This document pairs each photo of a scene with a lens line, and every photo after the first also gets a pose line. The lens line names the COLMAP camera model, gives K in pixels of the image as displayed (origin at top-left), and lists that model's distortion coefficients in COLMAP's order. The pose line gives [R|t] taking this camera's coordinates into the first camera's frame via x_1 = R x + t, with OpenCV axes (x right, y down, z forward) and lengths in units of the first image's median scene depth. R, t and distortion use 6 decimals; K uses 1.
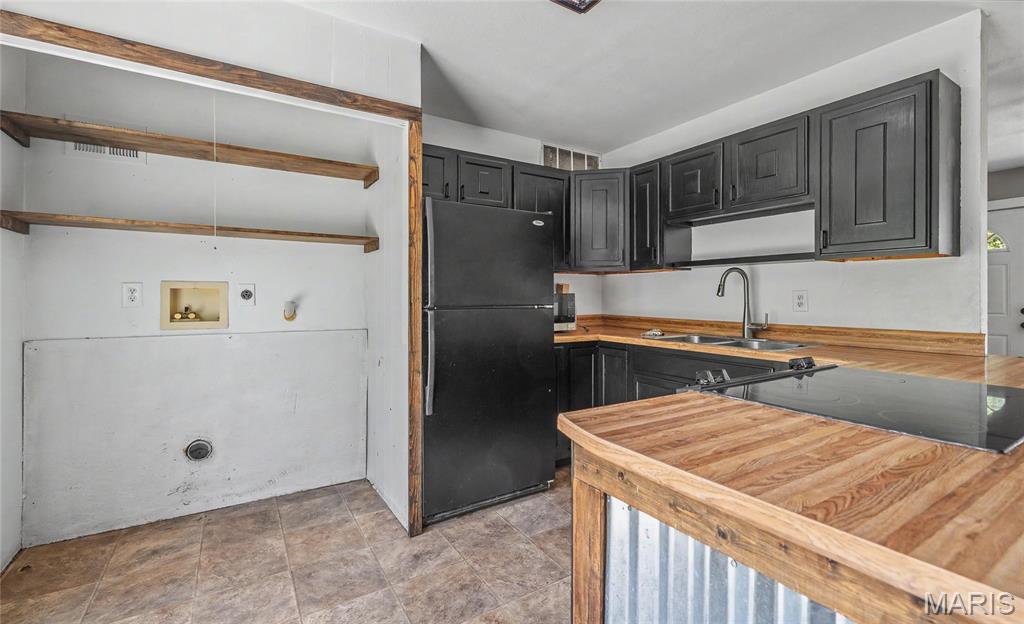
lens RADIAL K [[449.9, 0, 512.7], [0, 449.9, 288.6], [0, 0, 1]] dist [-0.001699, -0.000211]
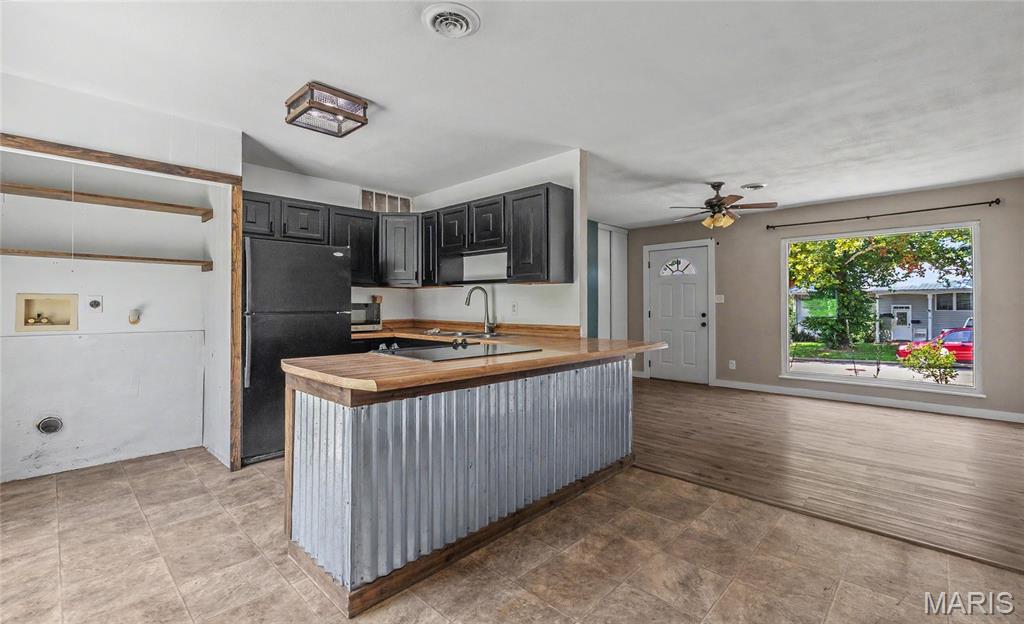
lens RADIAL K [[451.0, 0, 513.3], [0, 451.0, 296.1], [0, 0, 1]] dist [0.000896, 0.000329]
pose [[0.970520, 0.004917, 0.240970, 0.266150], [-0.004337, 0.999986, -0.002939, -0.011321], [-0.240981, 0.001807, 0.970528, -0.558519]]
